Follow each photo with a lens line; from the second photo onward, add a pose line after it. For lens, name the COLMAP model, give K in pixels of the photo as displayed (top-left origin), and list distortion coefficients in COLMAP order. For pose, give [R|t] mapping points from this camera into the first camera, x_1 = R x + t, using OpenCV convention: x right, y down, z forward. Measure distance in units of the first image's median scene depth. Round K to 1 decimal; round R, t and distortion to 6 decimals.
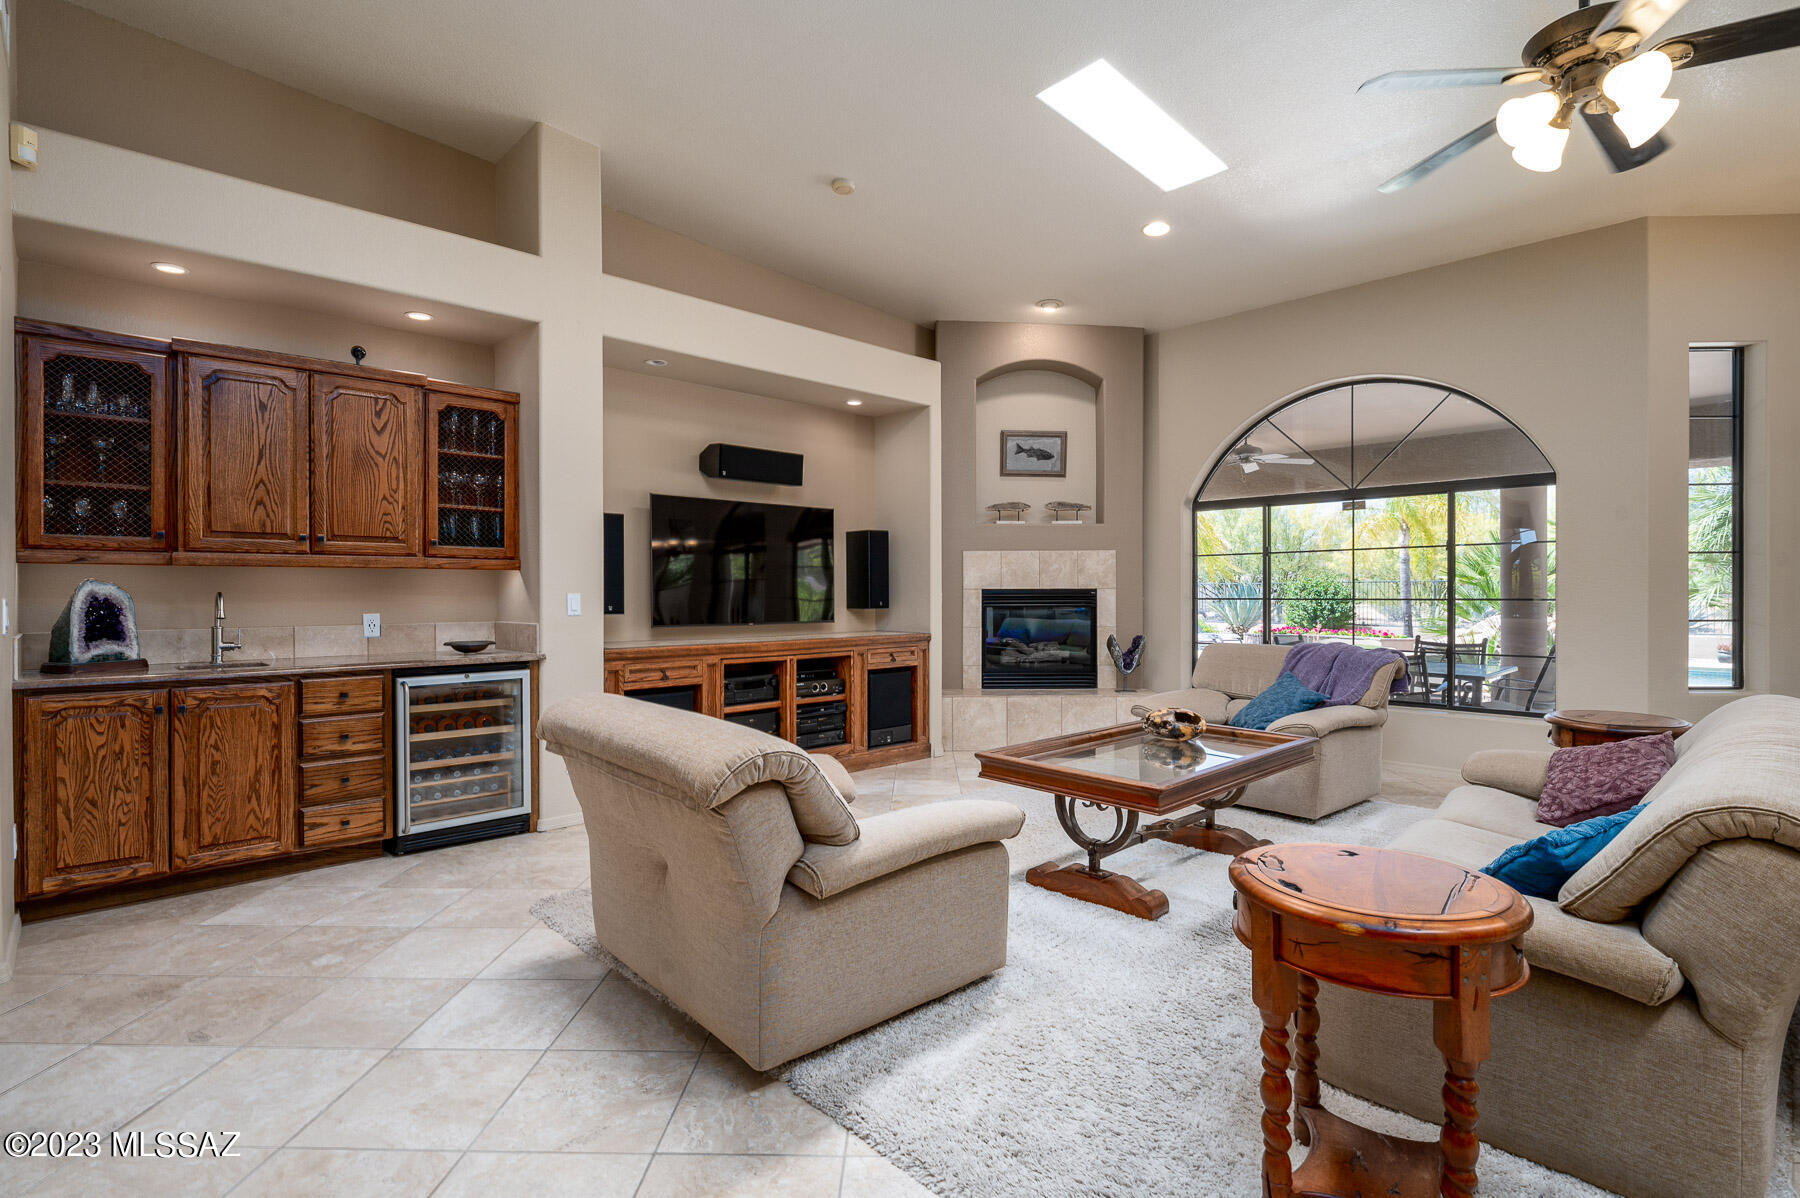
lens RADIAL K [[861.0, 0, 900.0], [0, 861.0, 599.0], [0, 0, 1]] dist [-0.002373, -0.001089]
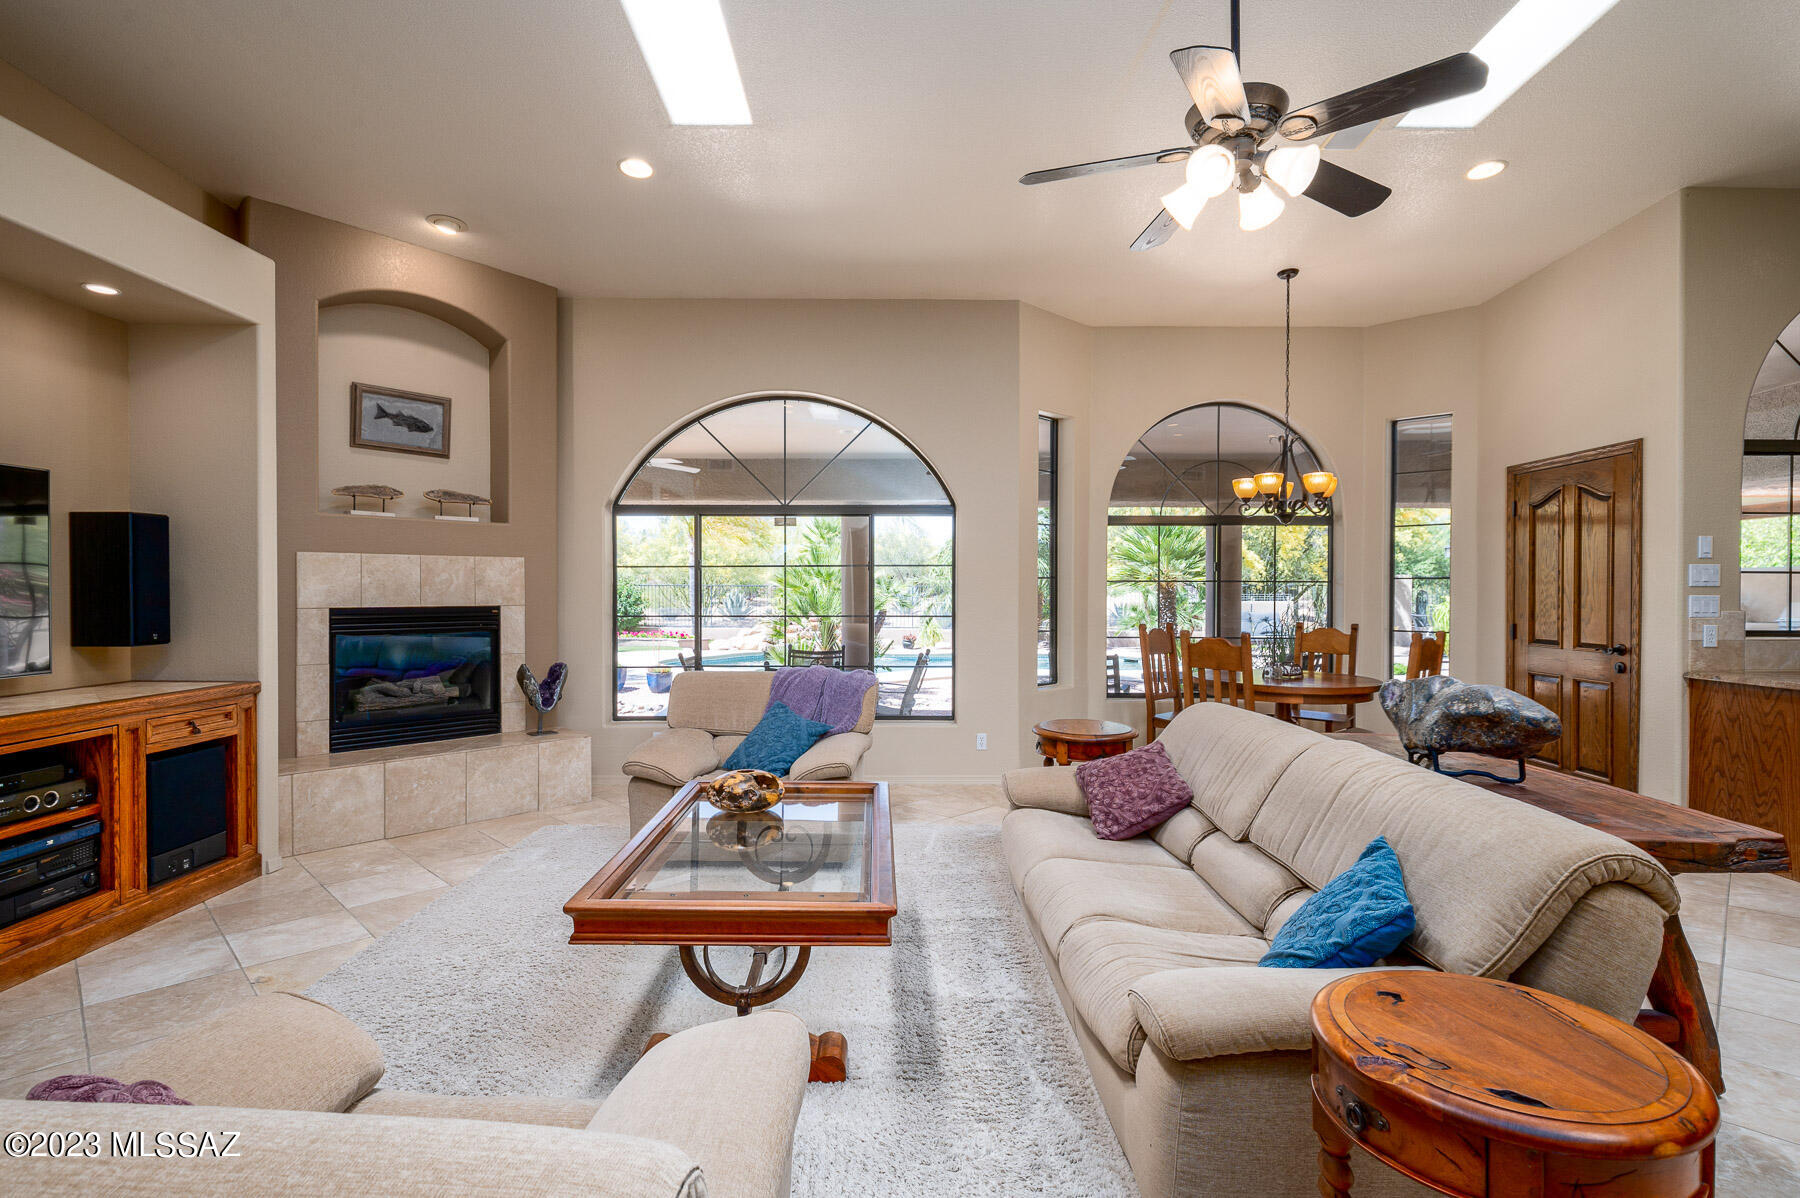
lens RADIAL K [[863.6, 0, 895.4], [0, 863.6, 600.1], [0, 0, 1]] dist [0.001295, -0.005965]
pose [[0.687843, -0.005275, 0.725841, -0.108123], [0.003330, 0.999986, 0.004112, -0.022141], [-0.725852, -0.000411, 0.687850, 0.227434]]
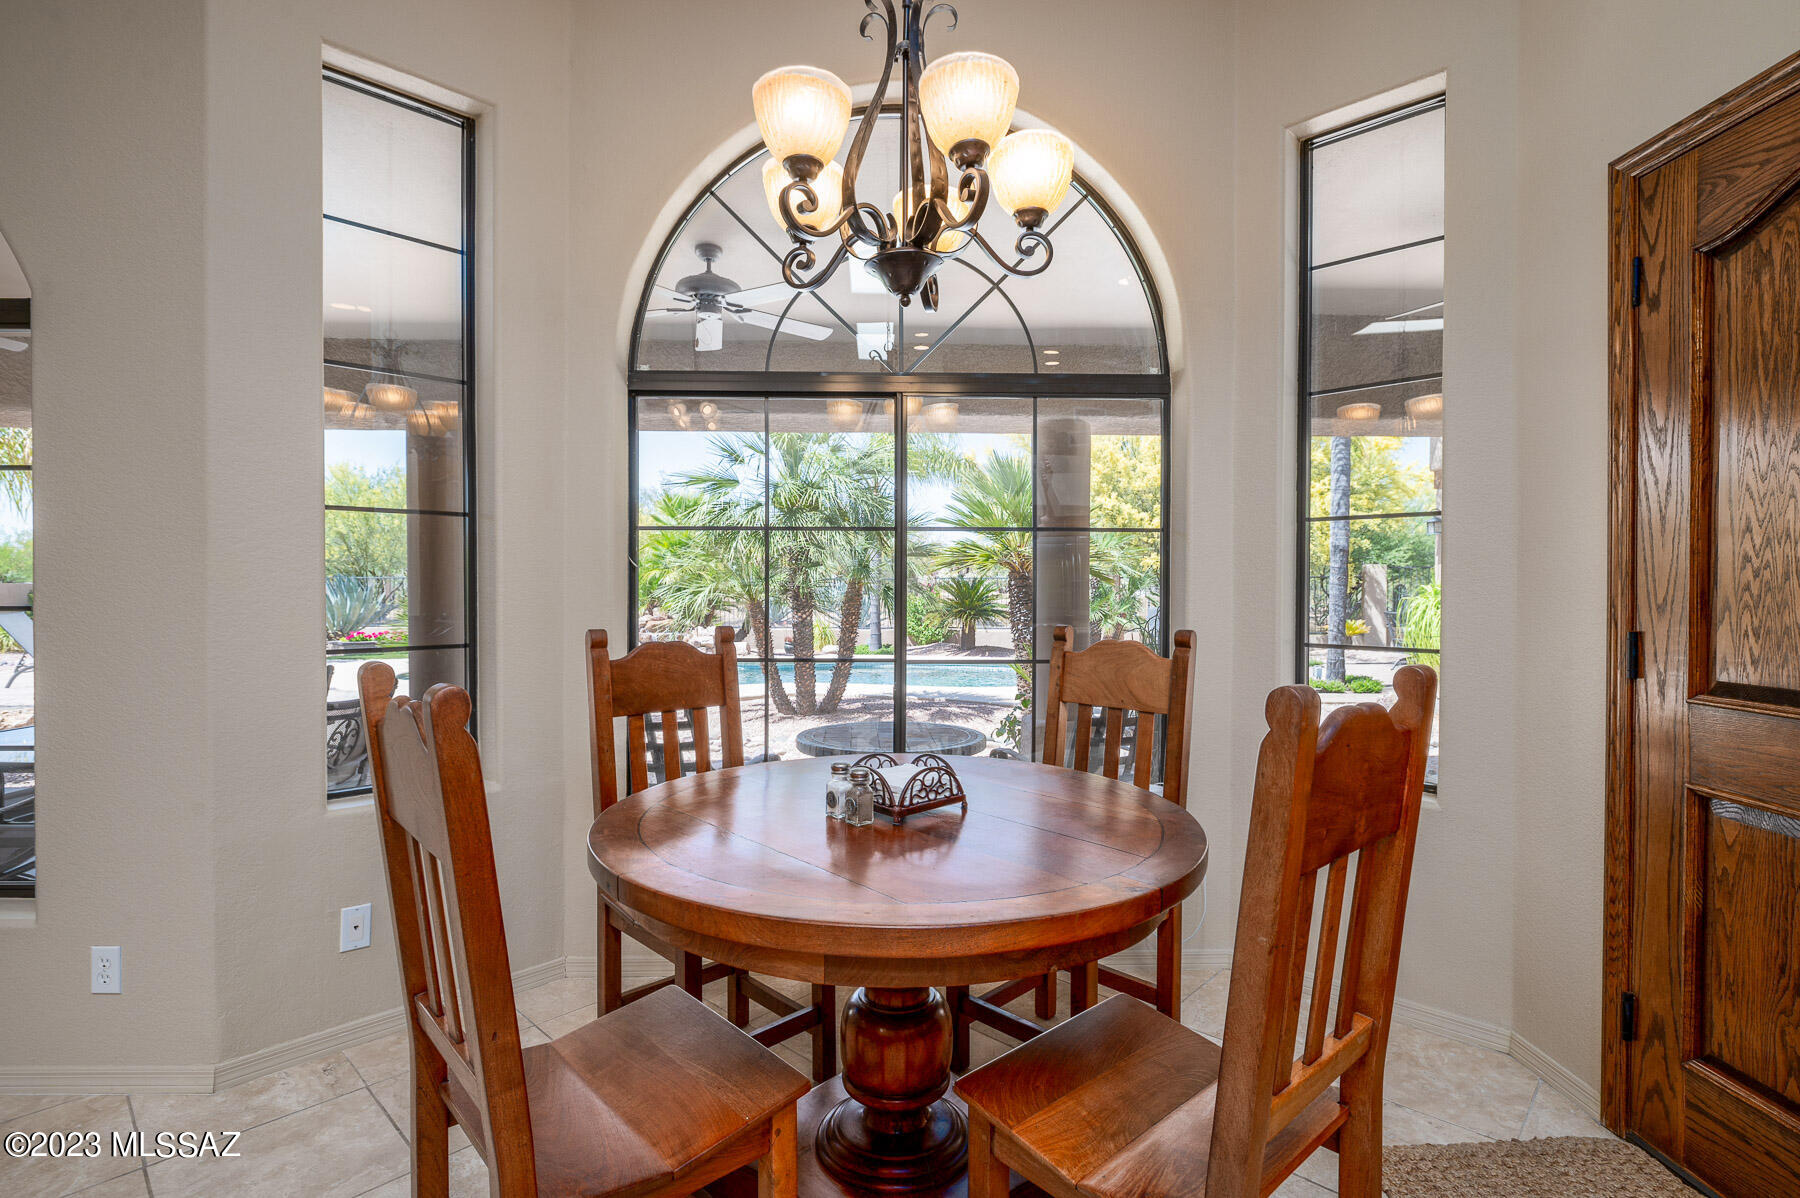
lens RADIAL K [[861.0, 0, 900.0], [0, 861.0, 599.0], [0, 0, 1]] dist [-0.002373, -0.001089]
pose [[0.672099, -0.006810, 0.740430, 0.618417], [0.003512, 0.999976, 0.006008, -0.004907], [-0.740453, -0.001438, 0.672107, 0.370257]]
